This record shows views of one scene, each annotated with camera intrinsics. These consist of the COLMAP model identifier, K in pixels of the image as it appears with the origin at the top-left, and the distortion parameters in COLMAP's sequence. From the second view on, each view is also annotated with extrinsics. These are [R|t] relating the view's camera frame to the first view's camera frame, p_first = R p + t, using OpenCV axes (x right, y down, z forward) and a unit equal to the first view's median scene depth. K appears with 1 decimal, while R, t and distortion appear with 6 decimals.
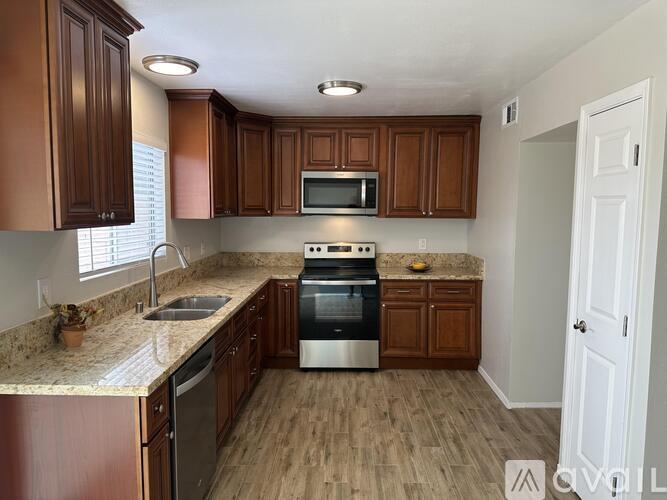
lens RADIAL K [[471.3, 0, 335.7], [0, 471.3, 245.0], [0, 0, 1]] dist [0.065470, -0.093515]
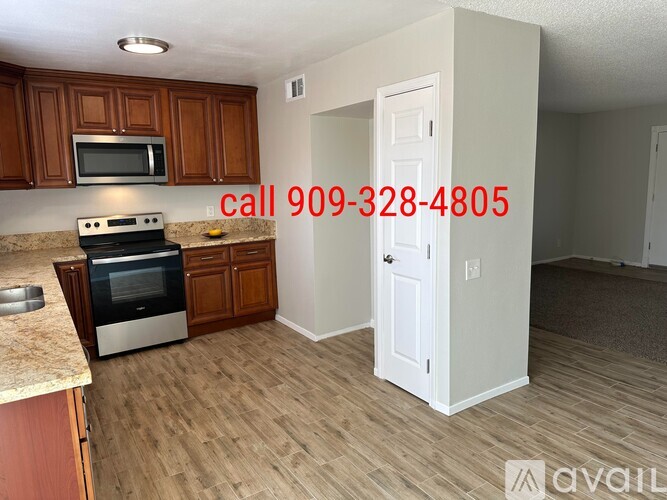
lens RADIAL K [[471.3, 0, 339.9], [0, 471.3, 245.3], [0, 0, 1]] dist [0.065470, -0.093515]
pose [[0.817962, -0.108070, 0.565030, -0.217557], [0.073350, 0.993772, 0.083888, 0.007941], [-0.570577, -0.027173, 0.820794, 0.001485]]
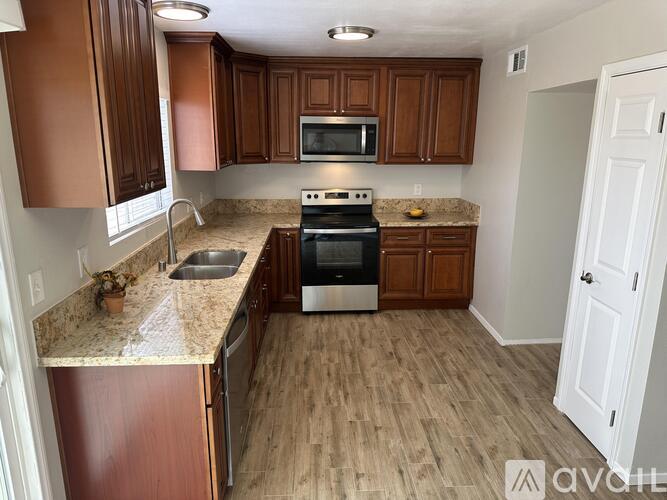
lens RADIAL K [[471.3, 0, 335.8], [0, 471.3, 248.2], [0, 0, 1]] dist [0.065470, -0.093515]
pose [[0.997167, -0.016983, 0.073279, -0.087533], [0.005631, 0.988300, 0.152421, -0.042494], [-0.075010, -0.151577, 0.985595, -0.010148]]
